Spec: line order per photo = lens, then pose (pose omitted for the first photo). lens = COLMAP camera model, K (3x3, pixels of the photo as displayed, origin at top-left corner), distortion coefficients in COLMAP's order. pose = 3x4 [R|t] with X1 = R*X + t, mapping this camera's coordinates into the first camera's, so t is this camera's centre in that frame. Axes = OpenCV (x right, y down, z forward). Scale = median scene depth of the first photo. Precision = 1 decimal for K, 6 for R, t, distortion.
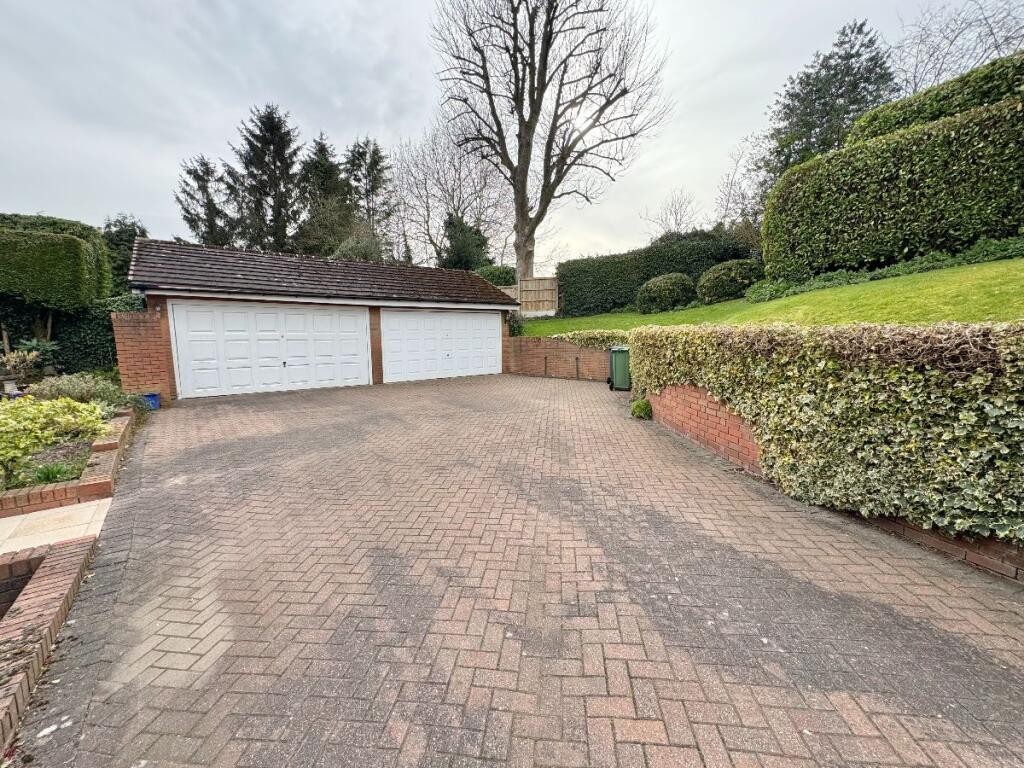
lens RADIAL K [[405.4, 0, 509.1], [0, 405.4, 381.4], [0, 0, 1]] dist [0.000936, 0.000314]
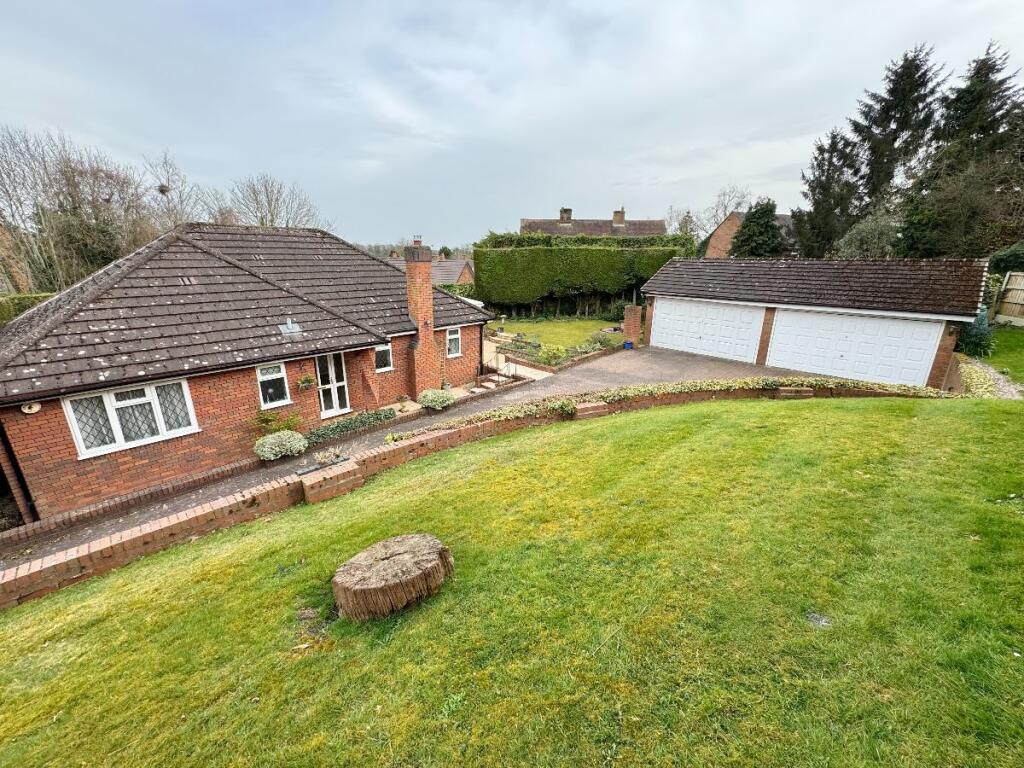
lens RADIAL K [[405.4, 0, 515.1], [0, 405.4, 383.1], [0, 0, 1]] dist [0.000936, 0.000314]
pose [[0.126831, 0.308575, -0.942706, 0.777435], [-0.122678, 0.947965, 0.293791, -0.213060], [0.984309, 0.078387, 0.158087, 0.017884]]
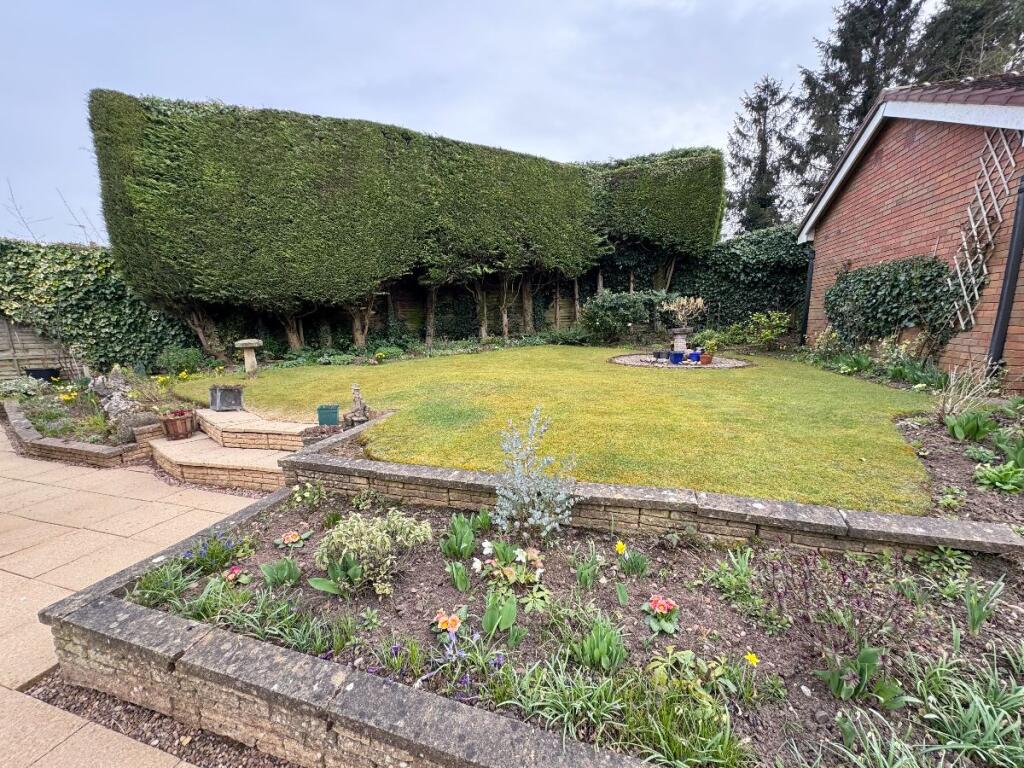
lens RADIAL K [[405.4, 0, 515.4], [0, 405.4, 379.7], [0, 0, 1]] dist [0.000936, 0.000314]
pose [[0.581102, 0.143180, -0.801137, -0.575994], [-0.096967, 0.989571, 0.106523, 0.021923], [0.808034, 0.015783, 0.588925, 0.218790]]
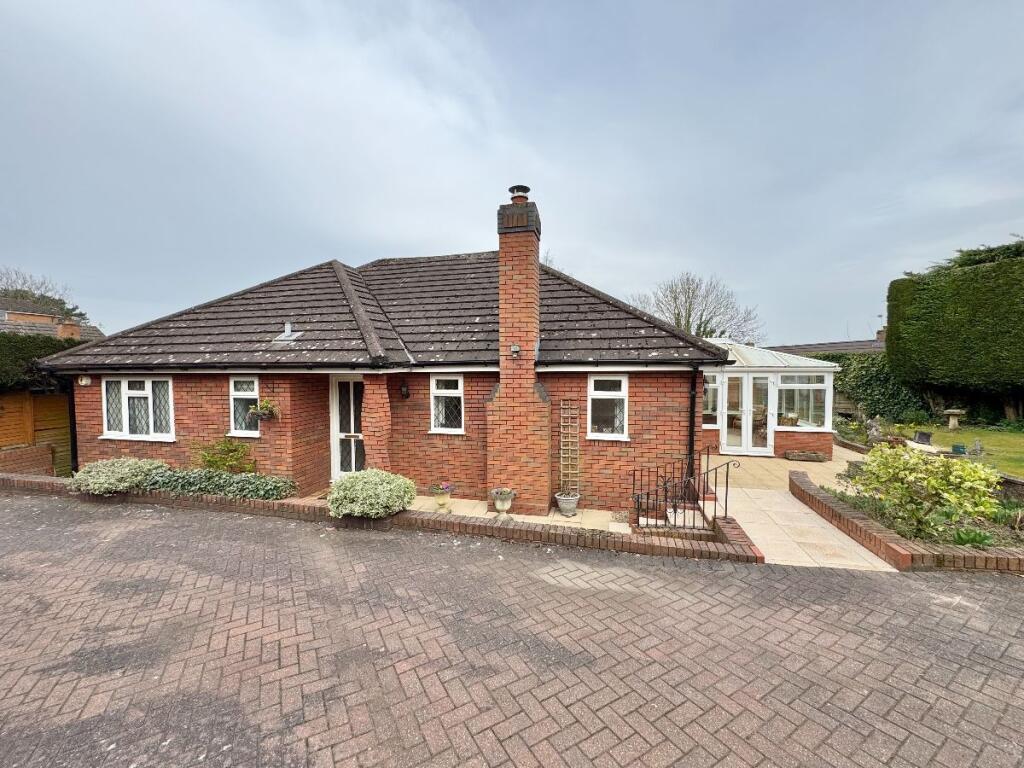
lens RADIAL K [[405.4, 0, 508.0], [0, 405.4, 381.6], [0, 0, 1]] dist [0.000936, 0.000314]
pose [[-0.795941, 0.036380, -0.604280, 0.067538], [-0.052864, 0.990203, 0.129244, -0.059620], [0.603062, 0.134815, -0.786220, 0.342545]]
